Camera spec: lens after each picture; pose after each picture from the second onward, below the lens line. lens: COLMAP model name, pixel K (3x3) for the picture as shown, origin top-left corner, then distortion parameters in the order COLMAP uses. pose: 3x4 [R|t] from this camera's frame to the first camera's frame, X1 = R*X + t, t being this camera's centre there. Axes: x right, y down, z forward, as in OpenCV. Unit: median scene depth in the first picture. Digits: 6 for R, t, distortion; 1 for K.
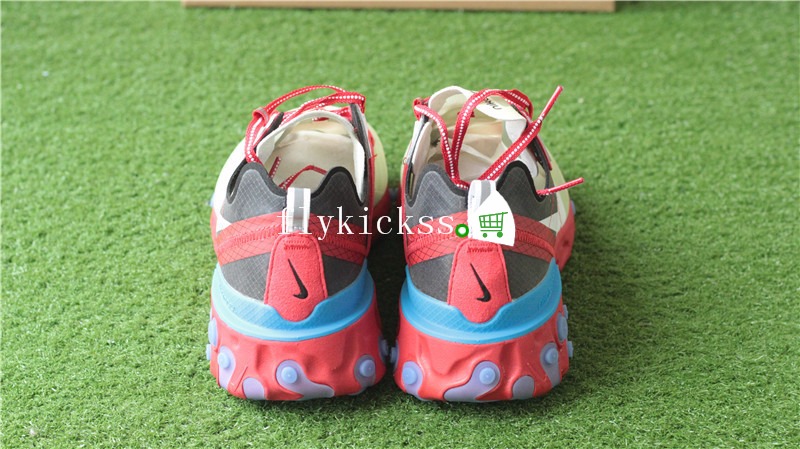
lens RADIAL K [[1820.5, 0, 396.9], [0, 1820.5, 242.2], [0, 0, 1]] dist [-0.122677, 0.000000]
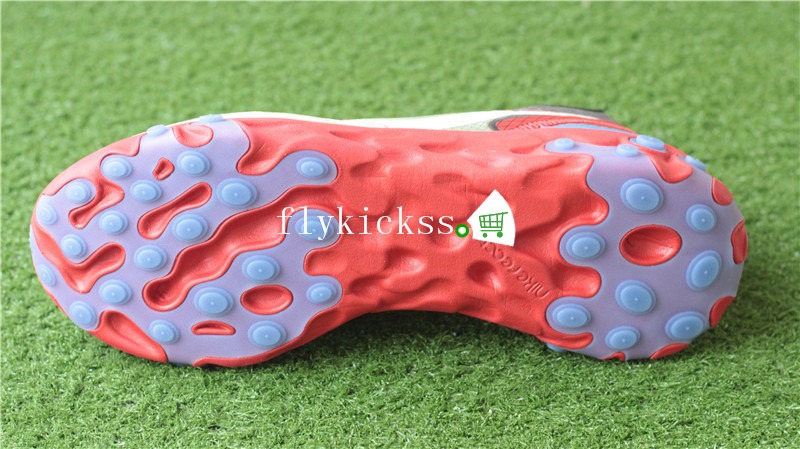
lens RADIAL K [[1820.5, 0, 401.4], [0, 1820.5, 222.1], [0, 0, 1]] dist [-0.122677, 0.000000]
pose [[0.999980, 0.003204, -0.005416, 0.024337], [-0.002689, 0.995697, 0.092628, -0.058316], [0.005689, -0.092612, 0.995686, 0.187240]]
